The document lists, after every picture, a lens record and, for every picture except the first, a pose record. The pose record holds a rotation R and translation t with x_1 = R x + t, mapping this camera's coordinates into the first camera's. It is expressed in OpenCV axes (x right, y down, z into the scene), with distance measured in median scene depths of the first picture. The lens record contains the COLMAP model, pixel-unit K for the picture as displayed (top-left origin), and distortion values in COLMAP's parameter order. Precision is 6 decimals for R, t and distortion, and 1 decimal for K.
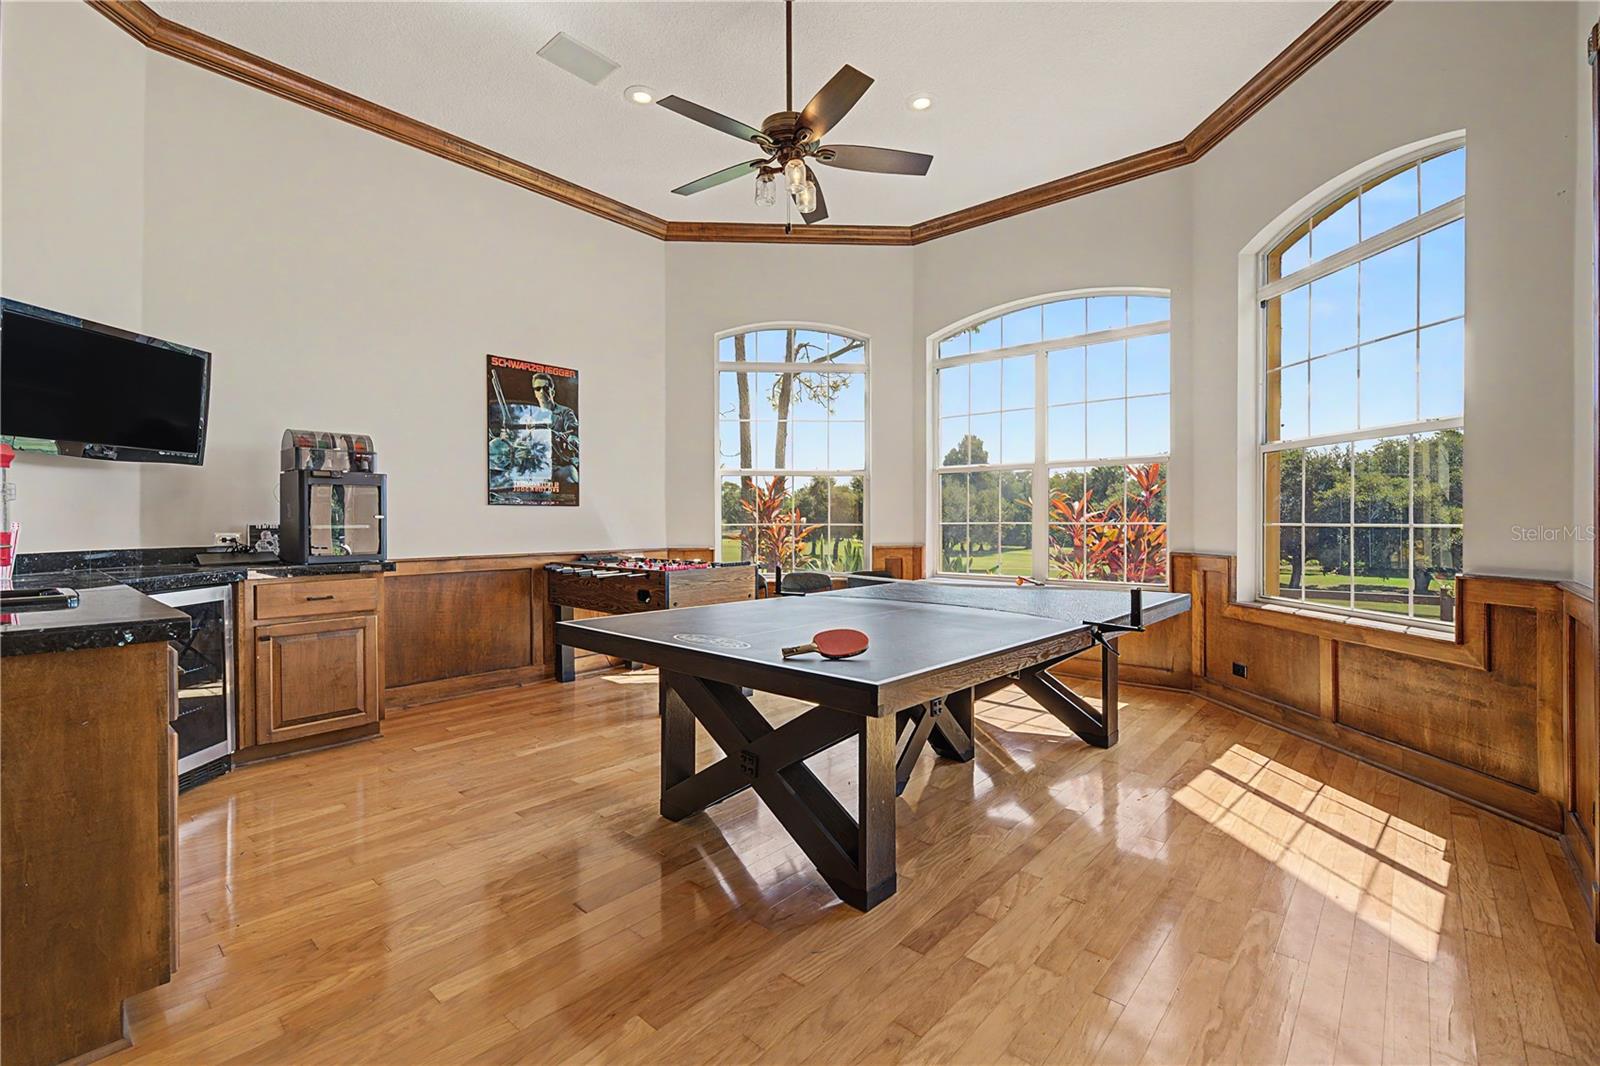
lens RADIAL K [[699.0, 0, 799.2], [0, 699.0, 524.2], [0, 0, 1]] dist [0.000003, -0.000278]
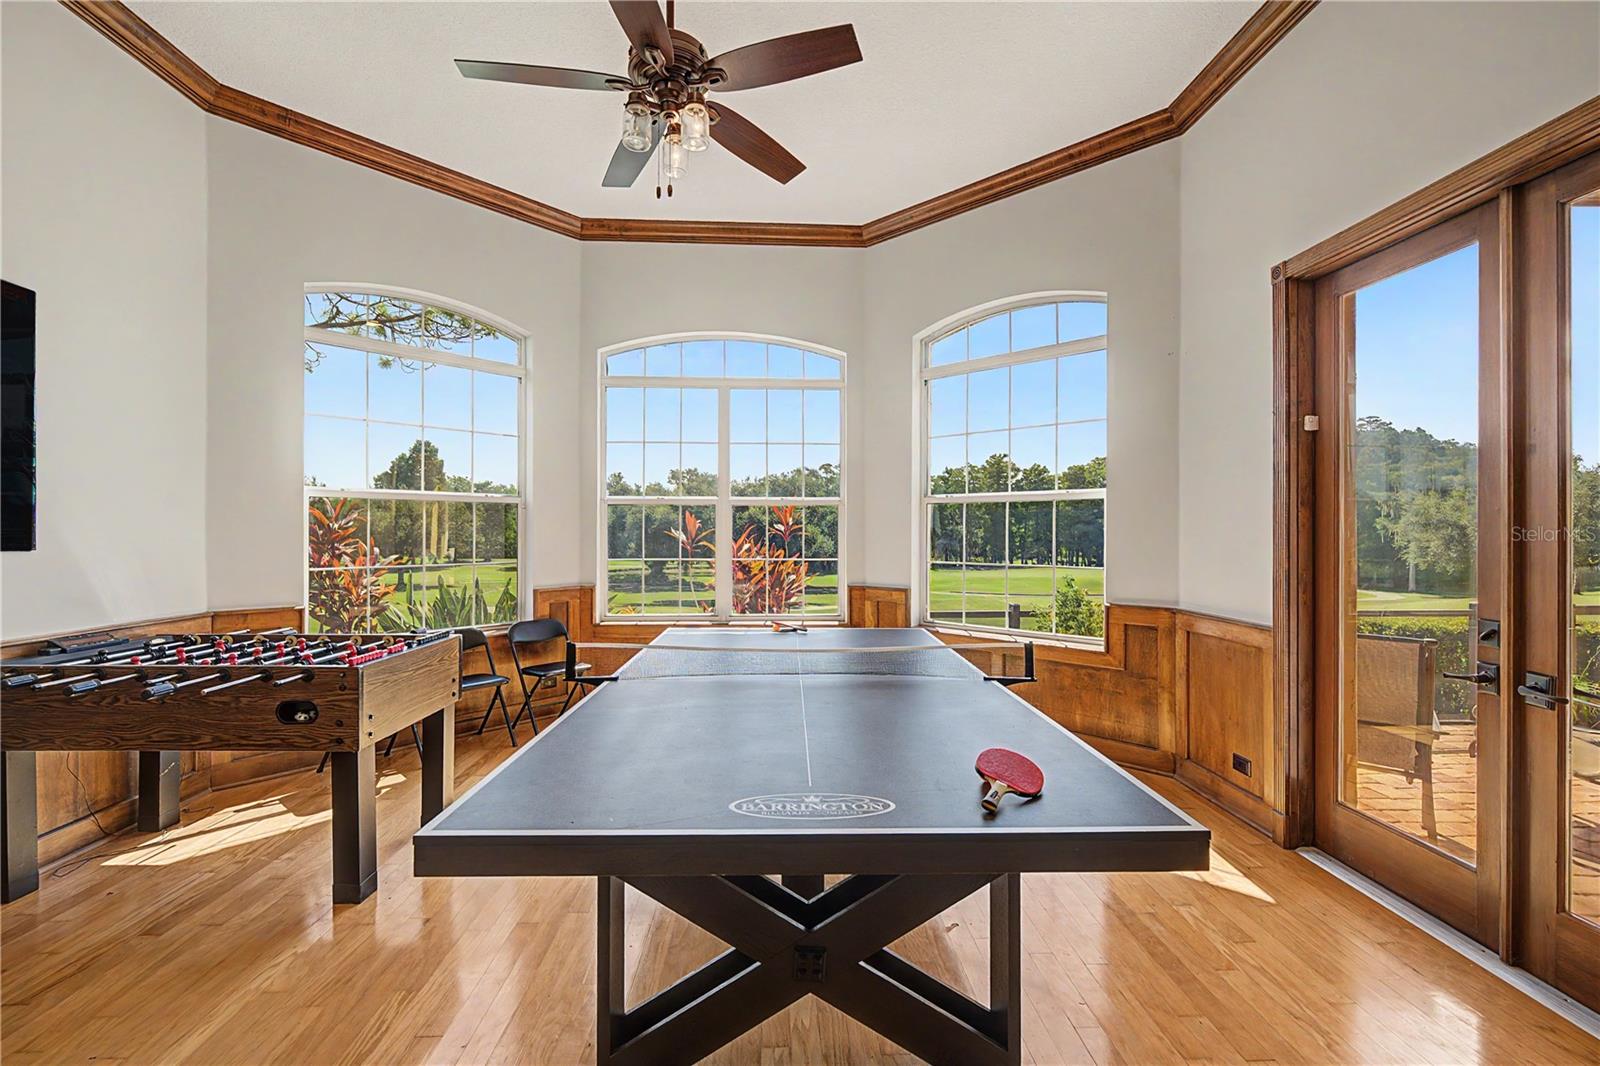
lens RADIAL K [[671.3, 0, 800.0], [0, 671.3, 533.0], [0, 0, 1]] dist [0.001337, -0.000043]
pose [[0.725313, 0.002609, 0.688414, -0.332847], [-0.000010, 0.999993, -0.003778, -0.049881], [-0.688419, 0.002733, 0.725308, 0.324213]]
